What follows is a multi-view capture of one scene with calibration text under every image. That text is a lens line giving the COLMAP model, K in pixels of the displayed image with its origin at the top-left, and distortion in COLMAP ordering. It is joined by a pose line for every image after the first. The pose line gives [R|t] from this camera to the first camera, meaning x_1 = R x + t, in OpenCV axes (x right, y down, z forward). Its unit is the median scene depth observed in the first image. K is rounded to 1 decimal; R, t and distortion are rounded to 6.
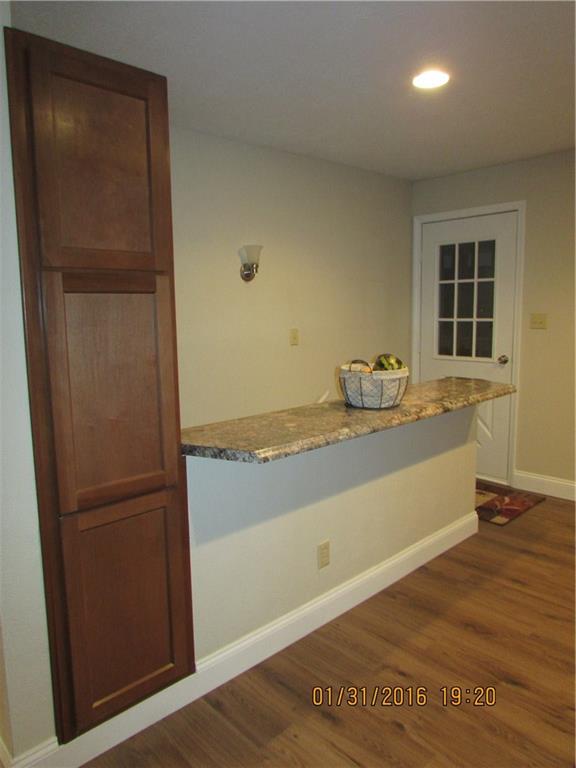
lens RADIAL K [[544.3, 0, 288.0], [0, 544.3, 384.0], [0, 0, 1]] dist [-0.047635, 0.023783]
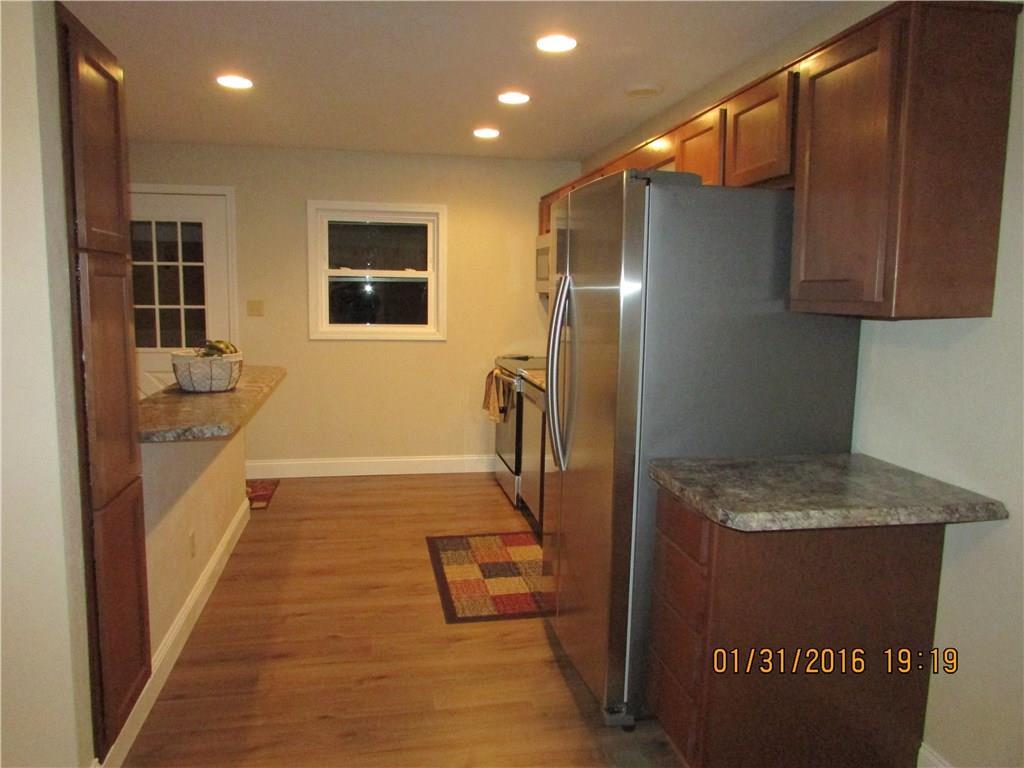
lens RADIAL K [[725.7, 0, 512.0], [0, 725.7, 384.0], [0, 0, 1]] dist [-0.047635, 0.023783]
pose [[0.529020, -0.076999, 0.845109, -0.611551], [0.089498, 0.995384, 0.034668, 0.029166], [-0.843877, 0.057295, 0.533469, -0.167424]]
